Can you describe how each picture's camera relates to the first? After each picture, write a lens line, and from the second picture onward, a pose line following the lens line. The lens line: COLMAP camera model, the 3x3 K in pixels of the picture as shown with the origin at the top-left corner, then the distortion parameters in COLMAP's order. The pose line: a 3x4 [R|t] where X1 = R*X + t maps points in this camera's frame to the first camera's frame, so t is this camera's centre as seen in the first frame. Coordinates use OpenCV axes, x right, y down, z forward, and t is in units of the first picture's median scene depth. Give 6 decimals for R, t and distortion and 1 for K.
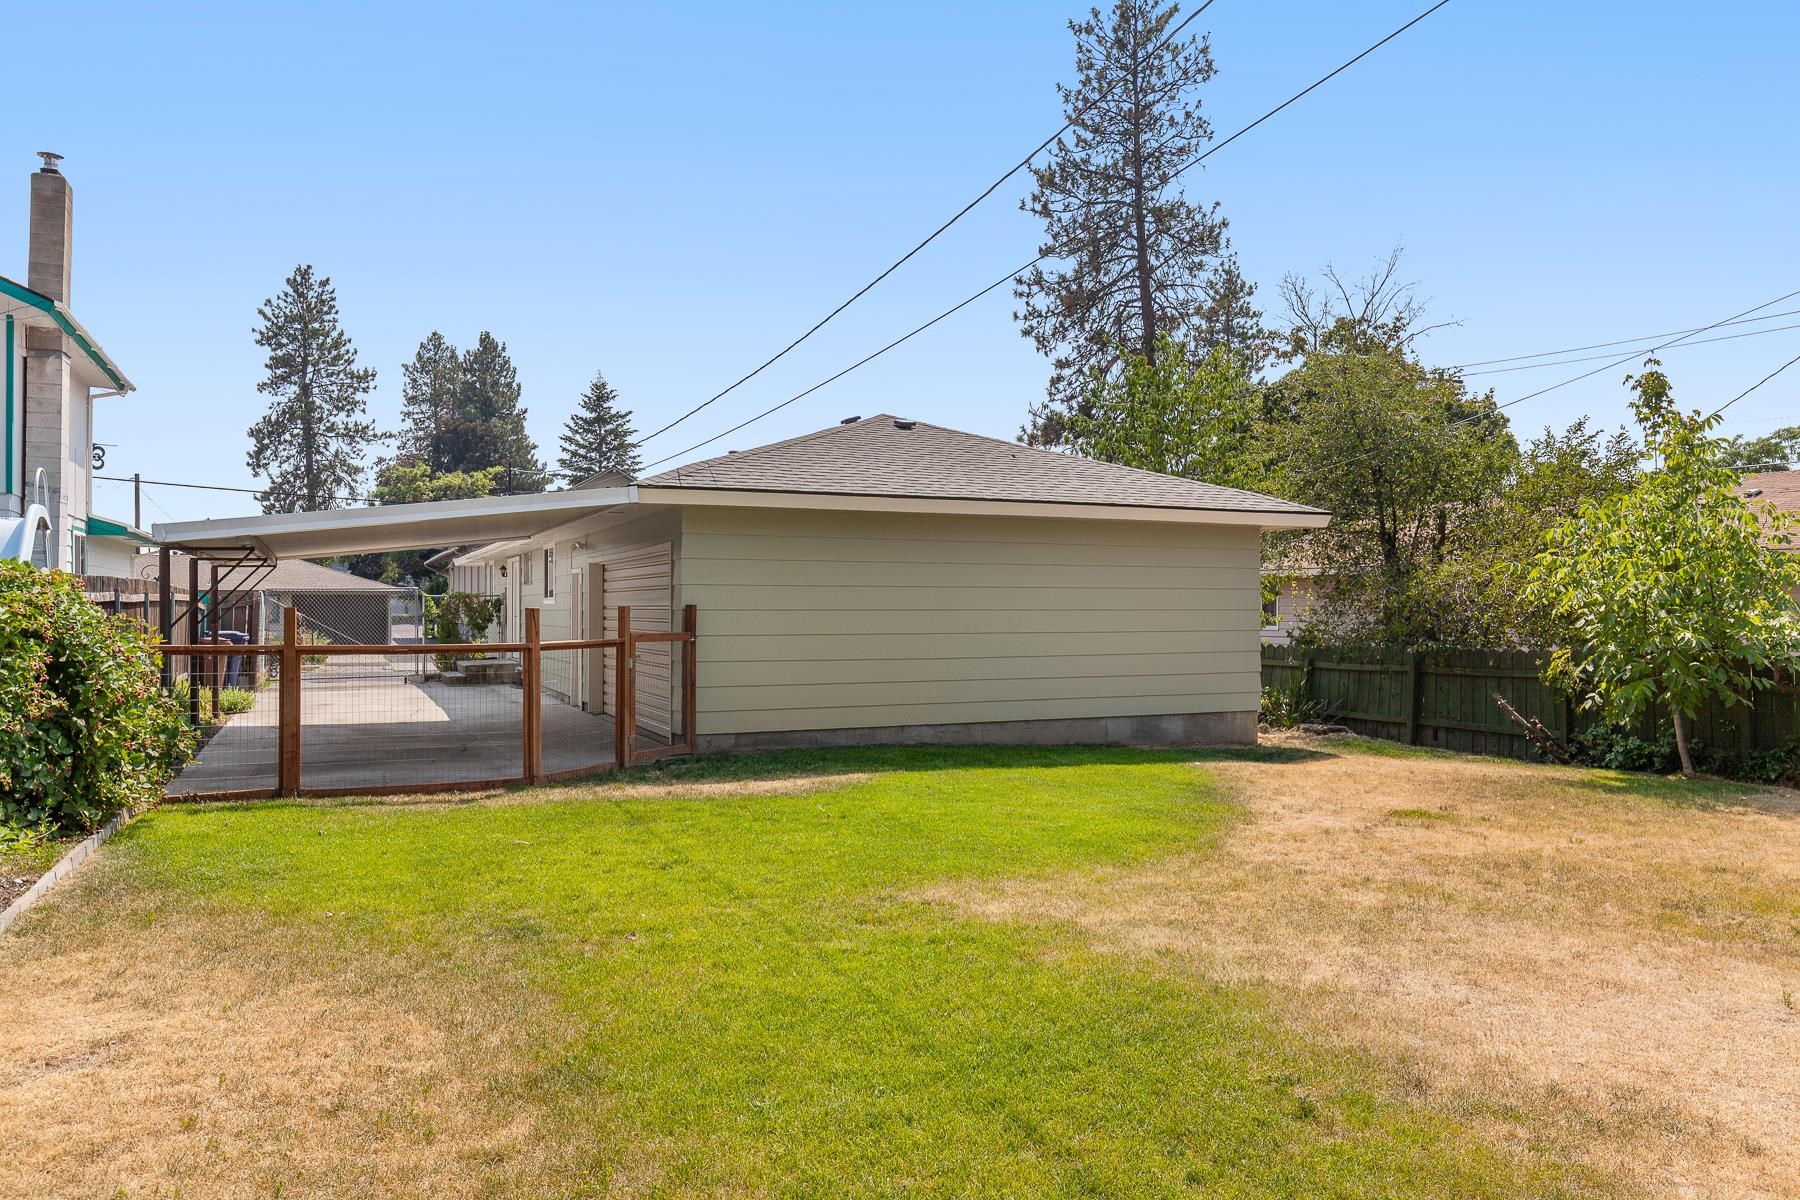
lens RADIAL K [[1251.2, 0, 901.3], [0, 1251.2, 595.6], [0, 0, 1]] dist [0.003550, 0.000161]
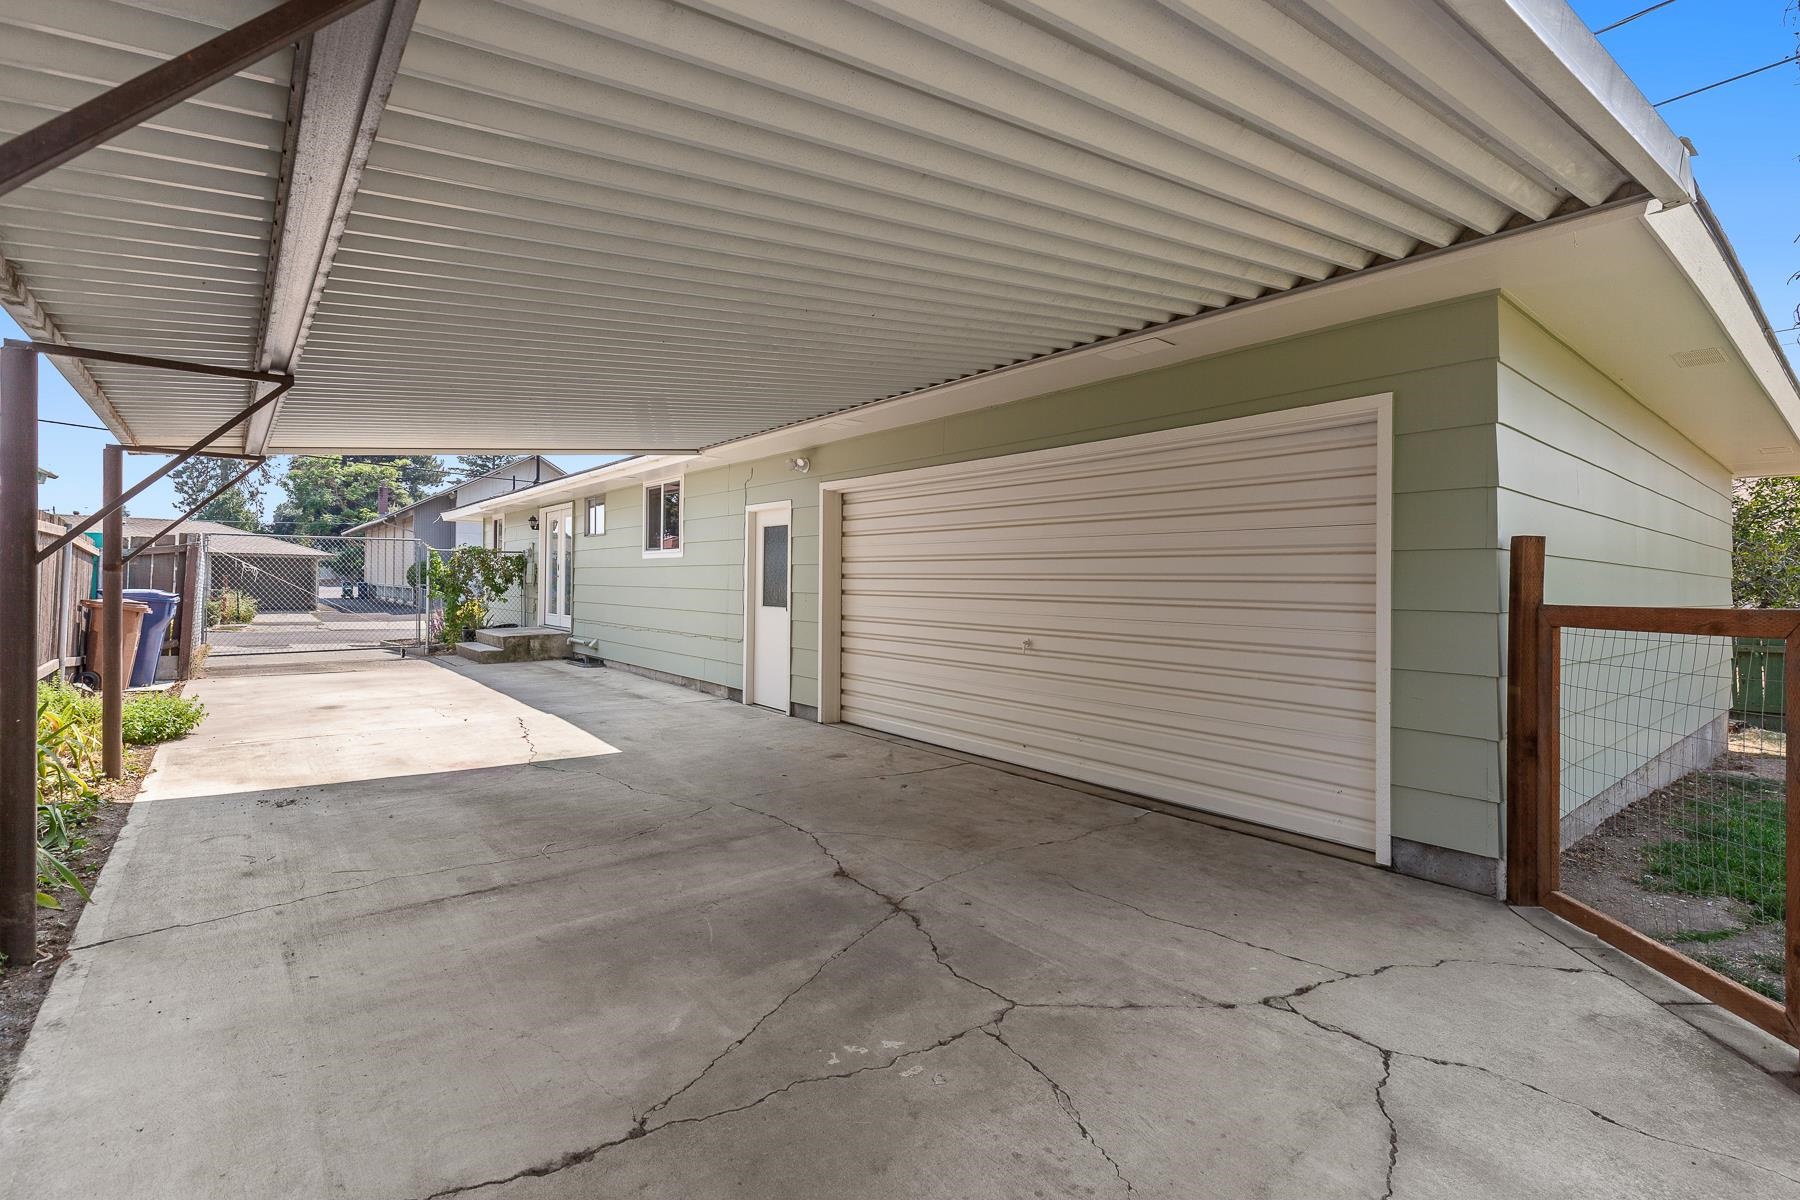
lens RADIAL K [[815.5, 0, 898.2], [0, 815.5, 602.8], [0, 0, 1]] dist [0.007849, -0.000794]
pose [[0.968115, 0.007780, 0.250387, -0.212115], [-0.016648, 0.999306, 0.033320, 0.011619], [-0.249954, -0.036426, 0.967572, 0.393933]]
